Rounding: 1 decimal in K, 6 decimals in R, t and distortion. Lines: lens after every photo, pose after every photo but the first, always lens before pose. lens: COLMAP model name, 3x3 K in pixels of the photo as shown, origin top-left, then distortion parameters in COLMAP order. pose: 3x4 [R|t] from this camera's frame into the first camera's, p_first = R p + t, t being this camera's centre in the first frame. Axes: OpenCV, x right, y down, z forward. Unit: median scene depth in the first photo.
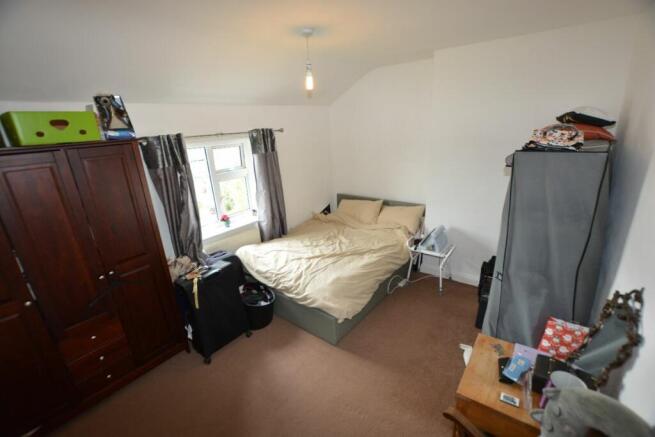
lens RADIAL K [[290.9, 0, 327.5], [0, 290.9, 218.5], [0, 0, 1]] dist [0.000249, 0.000066]
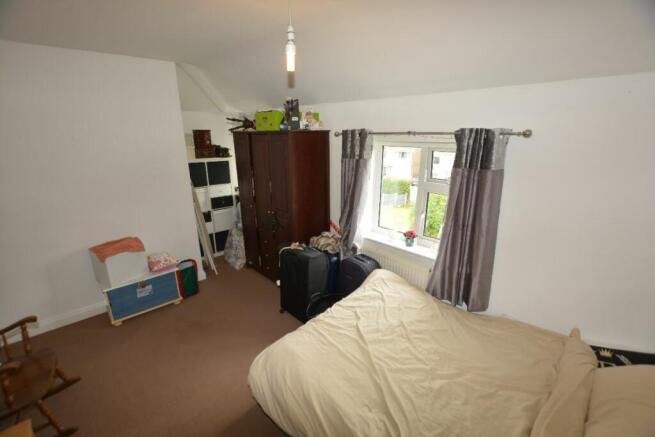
lens RADIAL K [[298.2, 0, 327.5], [0, 298.2, 218.5], [0, 0, 1]] dist [-0.002044, -0.000251]
pose [[-0.142984, 0.327554, -0.933951, 0.503529], [-0.300495, 0.884734, 0.356297, -0.304190], [0.943005, 0.331592, -0.028075, 0.885513]]
